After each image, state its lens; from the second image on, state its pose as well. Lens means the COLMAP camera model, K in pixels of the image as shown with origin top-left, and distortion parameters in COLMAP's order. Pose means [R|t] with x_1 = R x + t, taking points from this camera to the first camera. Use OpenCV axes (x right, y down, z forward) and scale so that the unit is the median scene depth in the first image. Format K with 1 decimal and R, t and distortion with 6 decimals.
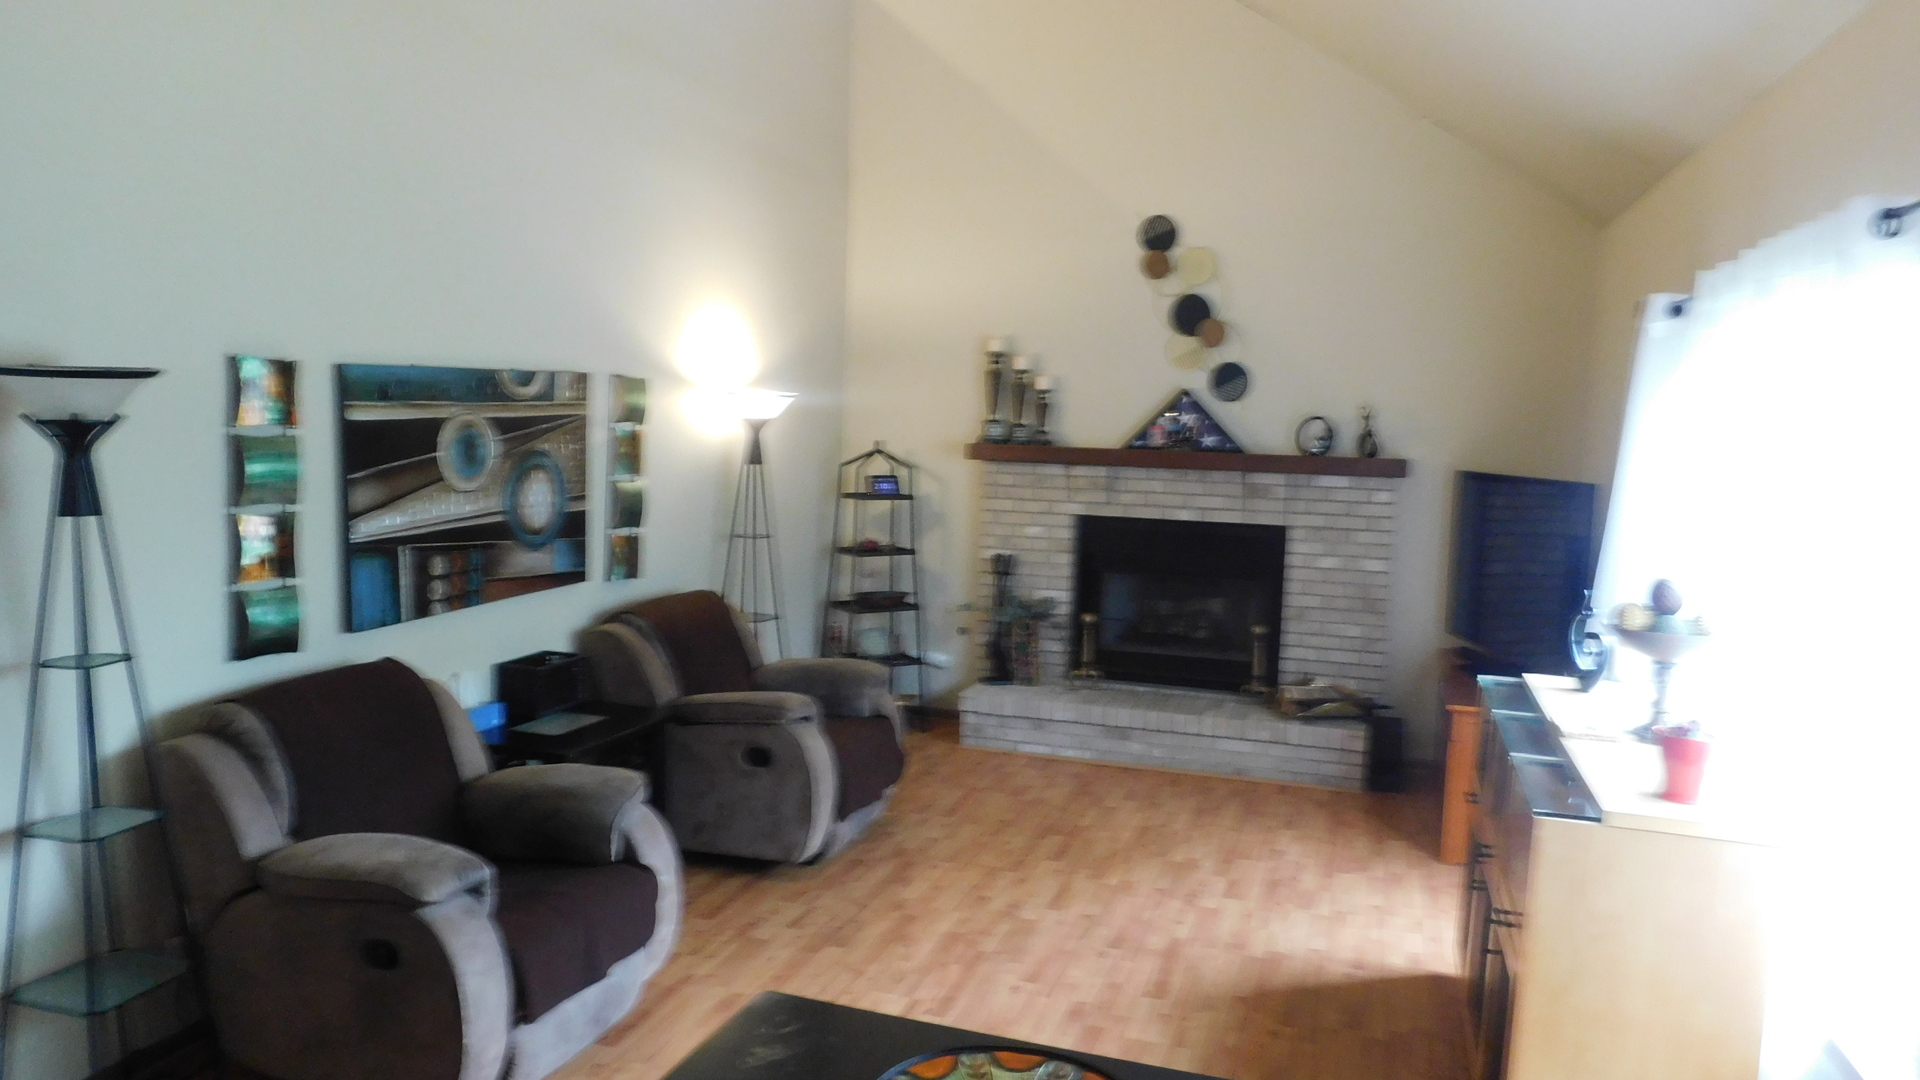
lens RADIAL K [[1278.9, 0, 960.0], [0, 1278.9, 540.0], [0, 0, 1]] dist [-0.047220, 0.029987]
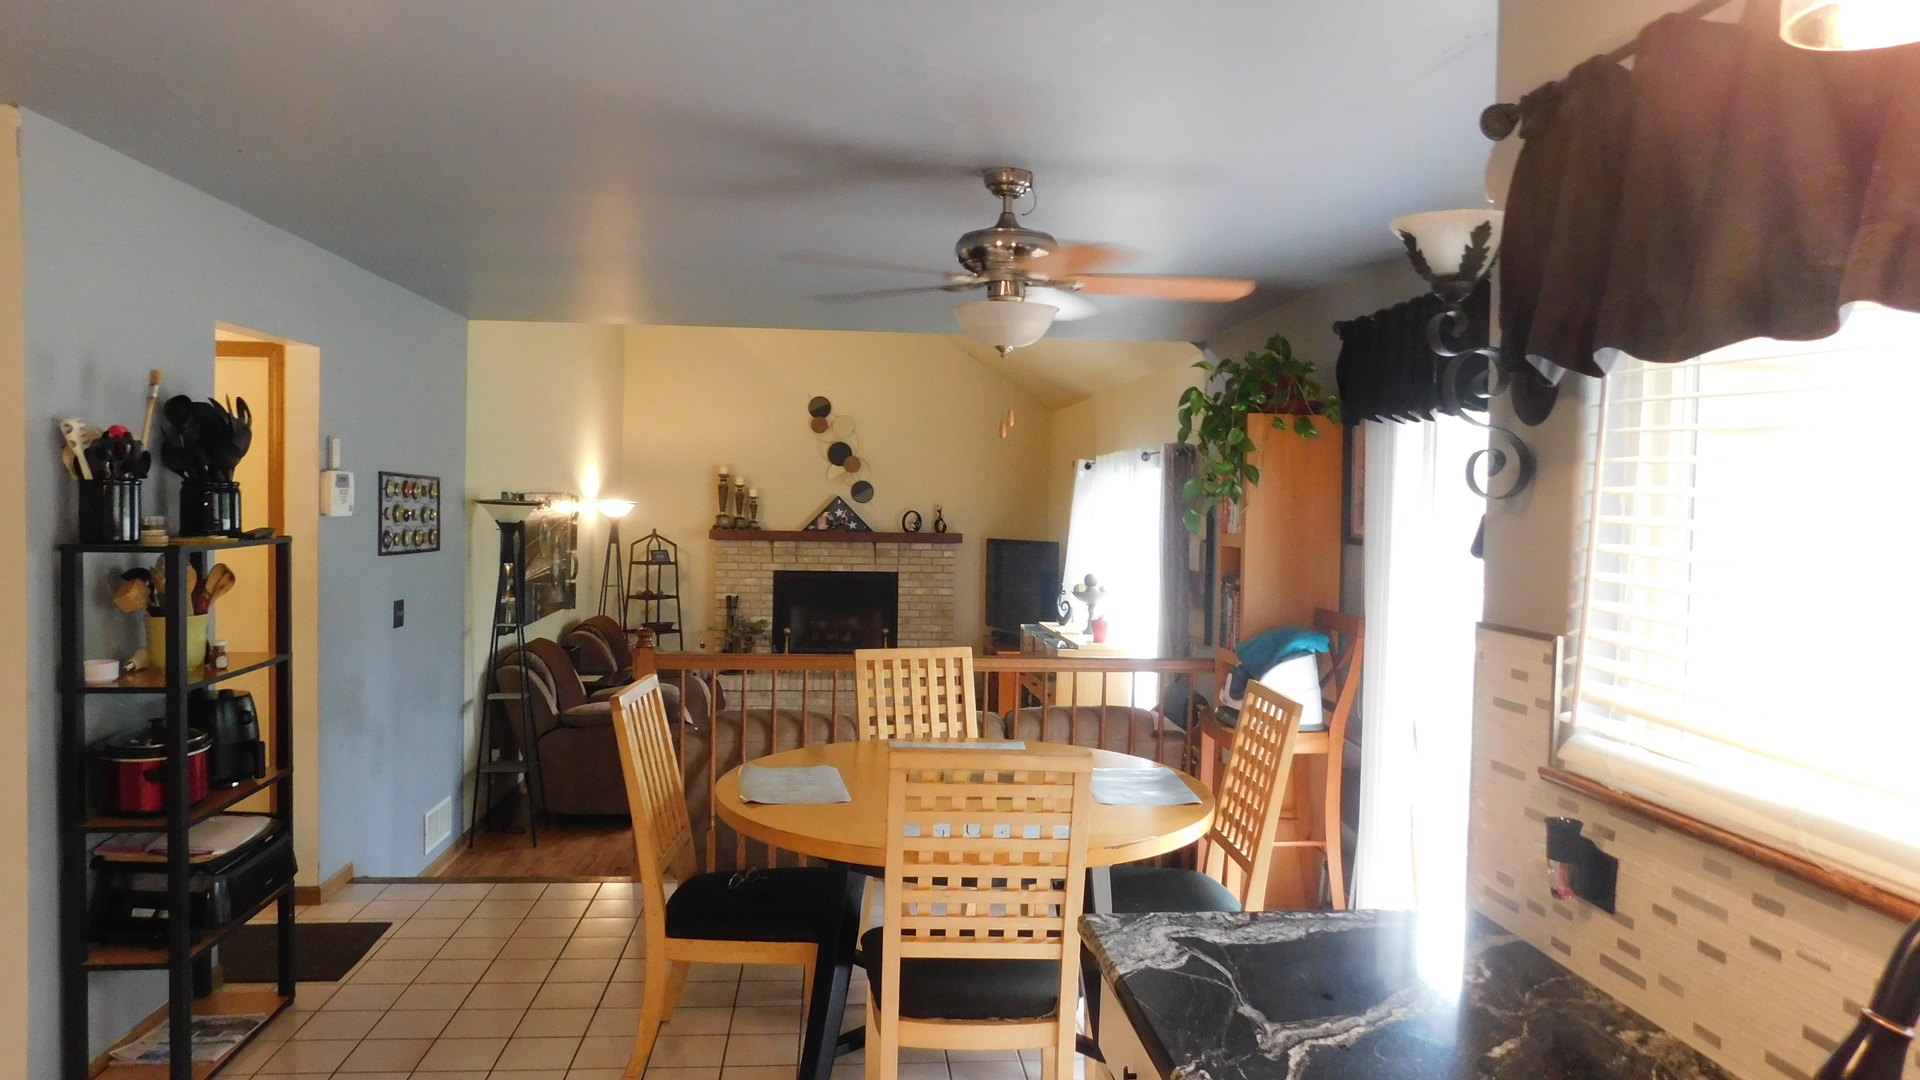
lens RADIAL K [[1278.9, 0, 960.0], [0, 1278.9, 540.0], [0, 0, 1]] dist [-0.047220, 0.029987]
pose [[0.913808, -0.022211, 0.405538, -0.388371], [0.047895, 0.997430, -0.053294, 0.043769], [-0.403312, 0.068124, 0.912523, -0.671395]]
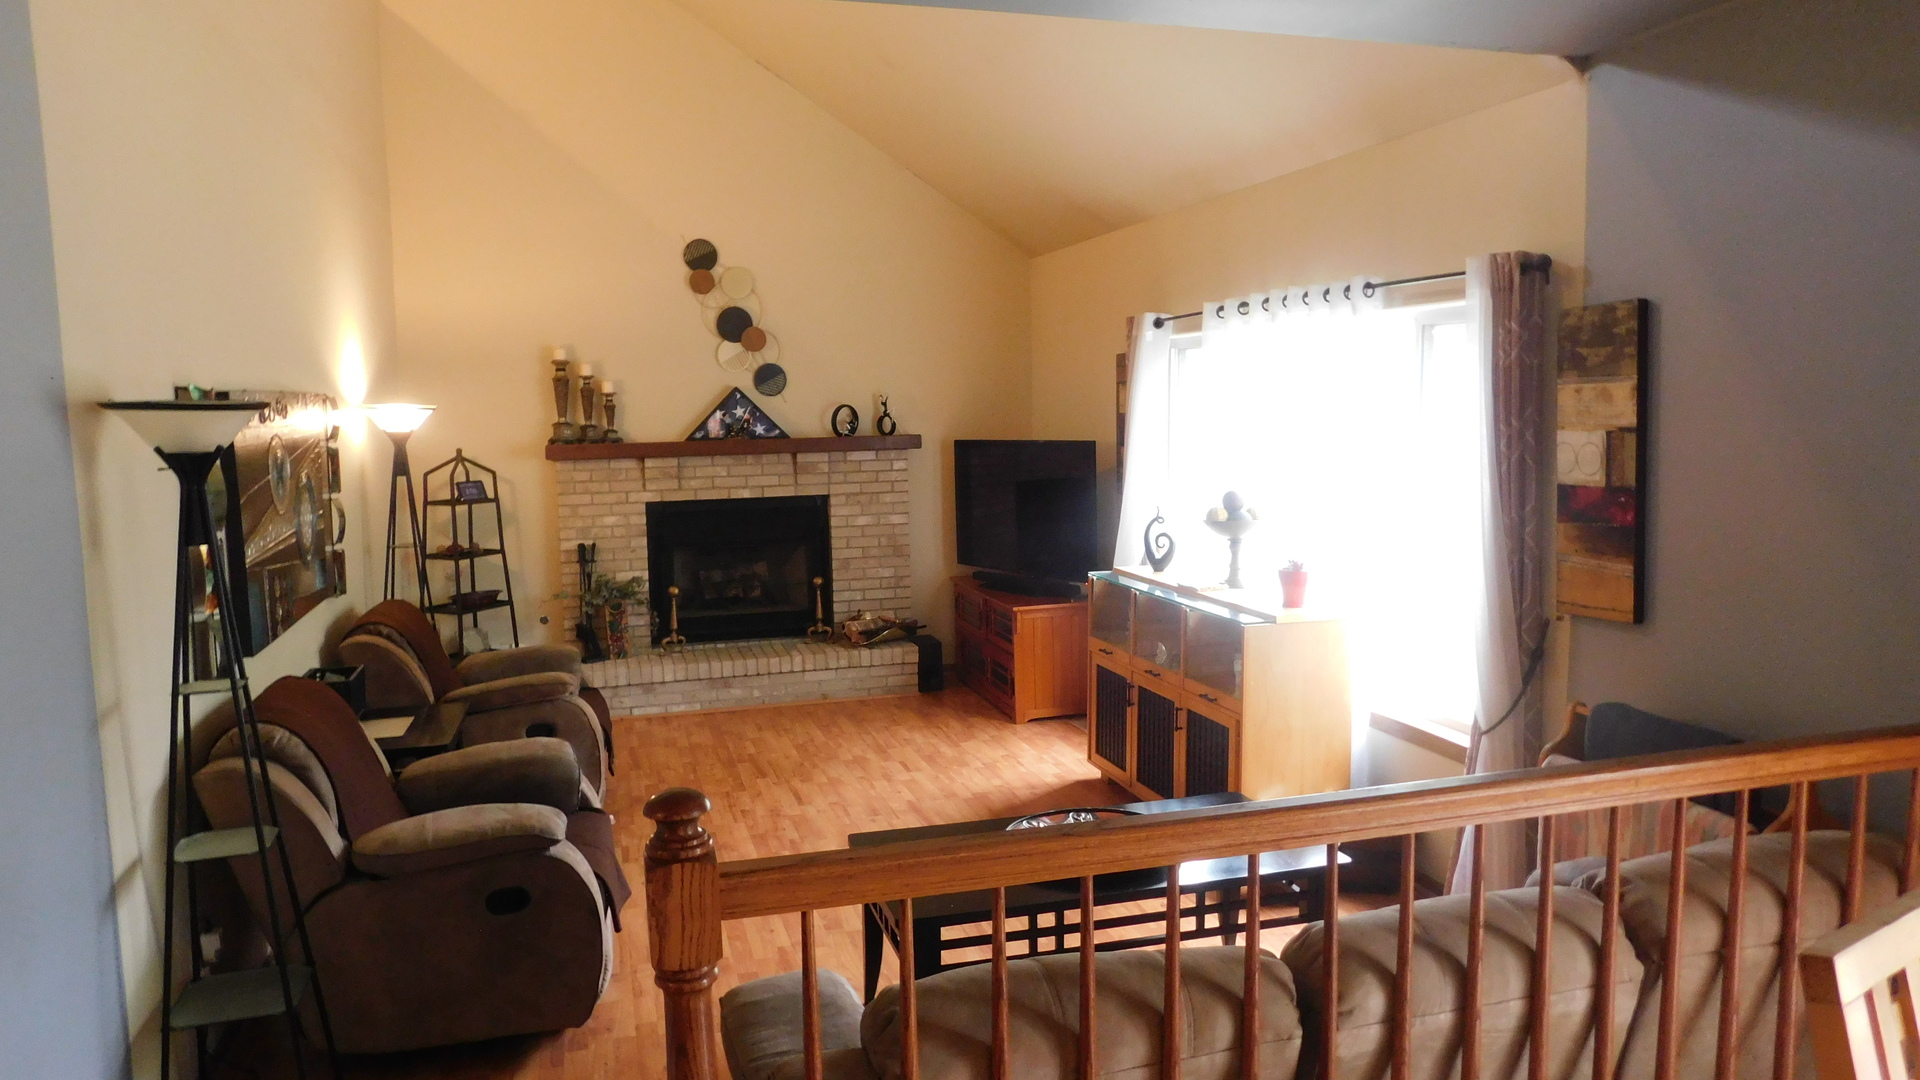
lens RADIAL K [[1278.9, 0, 960.0], [0, 1278.9, 540.0], [0, 0, 1]] dist [-0.047220, 0.029987]
pose [[0.824265, -0.104723, 0.556435, -0.330527], [0.100491, 0.994202, 0.038252, -0.001904], [-0.557215, 0.024388, 0.830010, -0.095123]]
